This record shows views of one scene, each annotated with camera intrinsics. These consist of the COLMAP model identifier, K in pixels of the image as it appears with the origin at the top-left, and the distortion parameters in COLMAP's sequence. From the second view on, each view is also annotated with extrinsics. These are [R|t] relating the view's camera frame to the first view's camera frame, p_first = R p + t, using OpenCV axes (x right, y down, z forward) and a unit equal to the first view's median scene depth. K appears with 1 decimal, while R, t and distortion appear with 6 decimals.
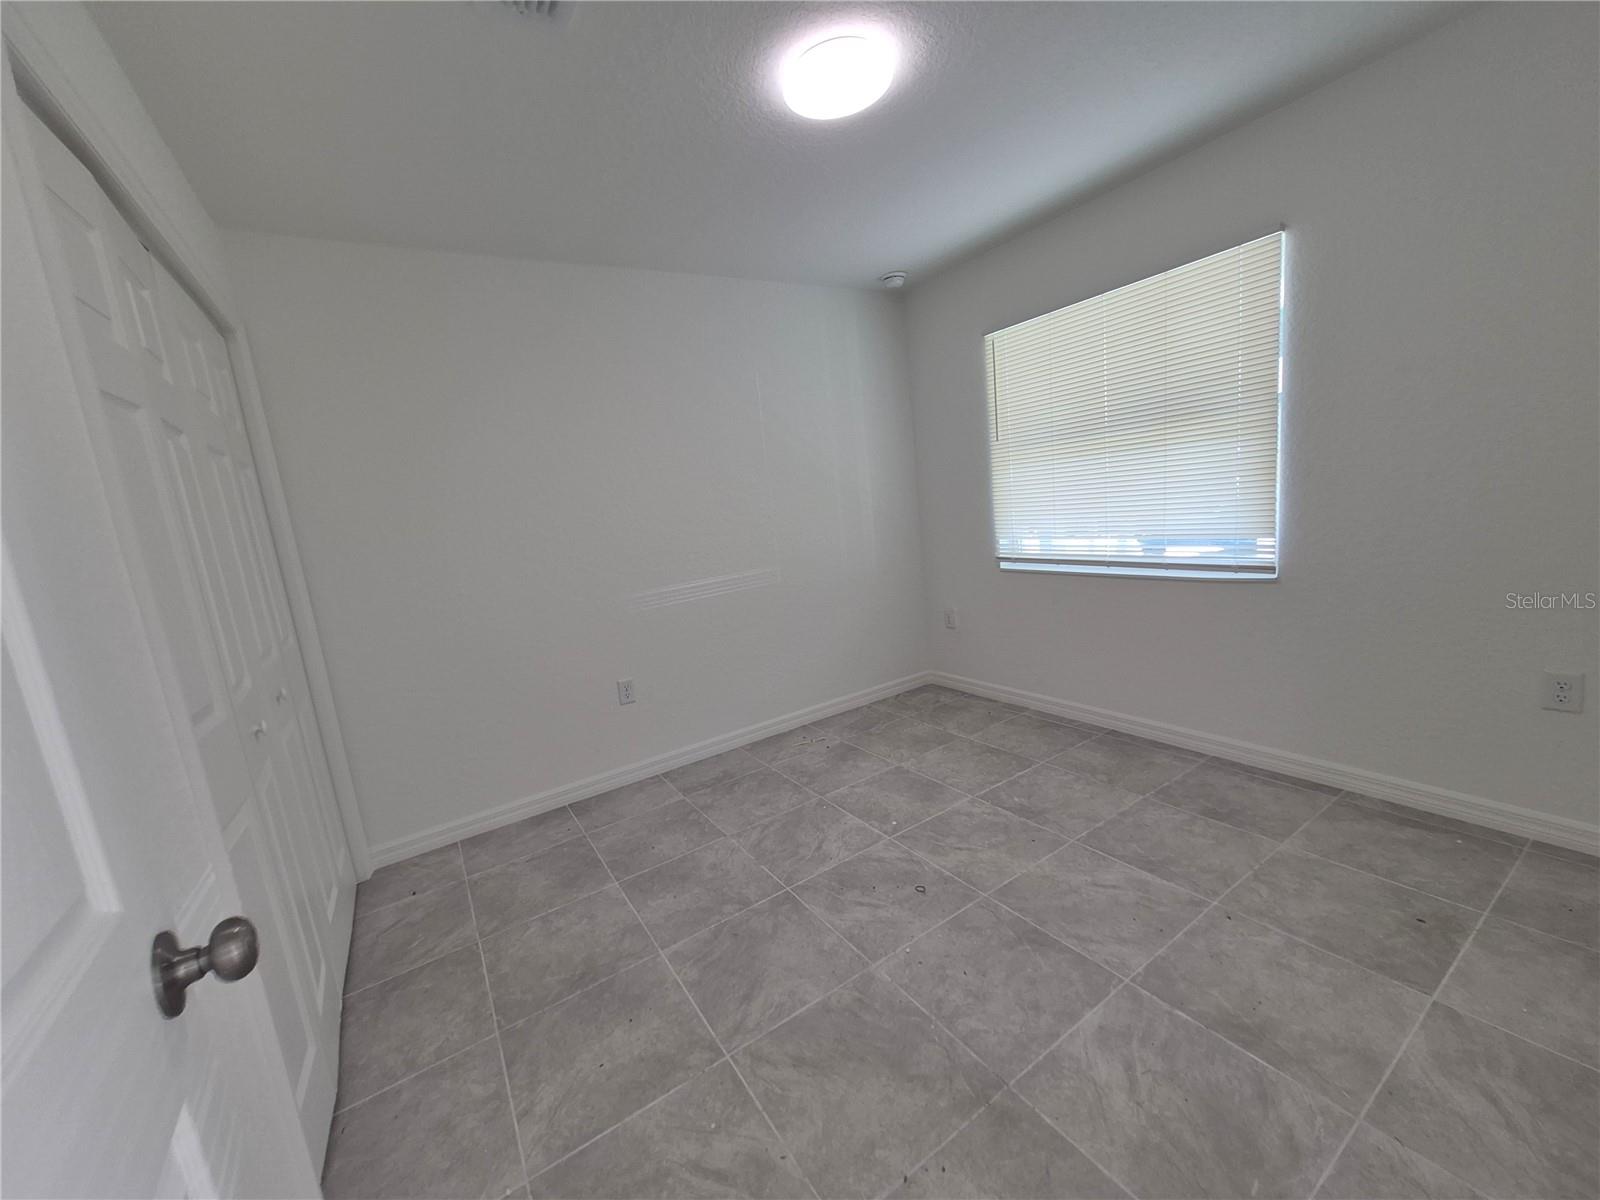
lens RADIAL K [[621.6, 0, 802.2], [0, 621.6, 604.7], [0, 0, 1]] dist [0.001706, -0.000310]
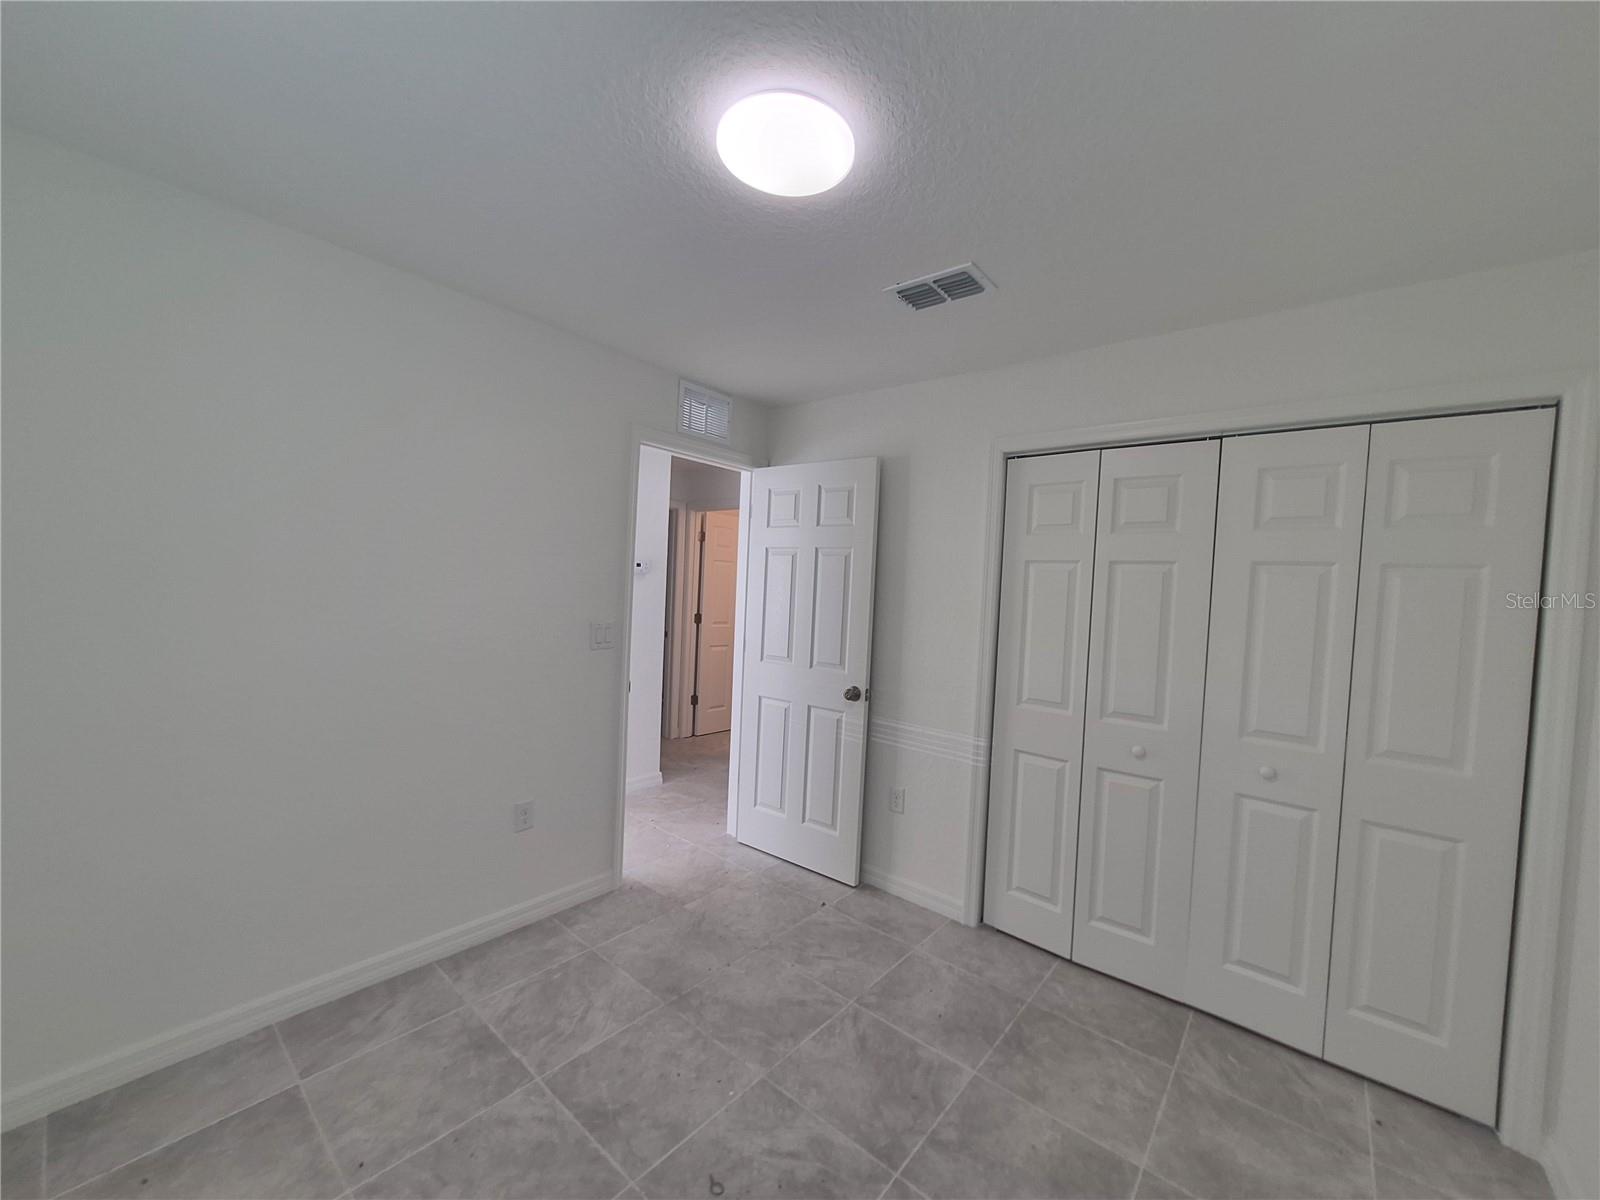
lens RADIAL K [[621.6, 0, 797.9], [0, 621.6, 599.1], [0, 0, 1]] dist [0.001706, -0.000310]
pose [[-0.954319, 0.073515, -0.289605, 0.320775], [0.009427, 0.976185, 0.216735, -0.468766], [0.298642, 0.204104, -0.932285, 1.937247]]
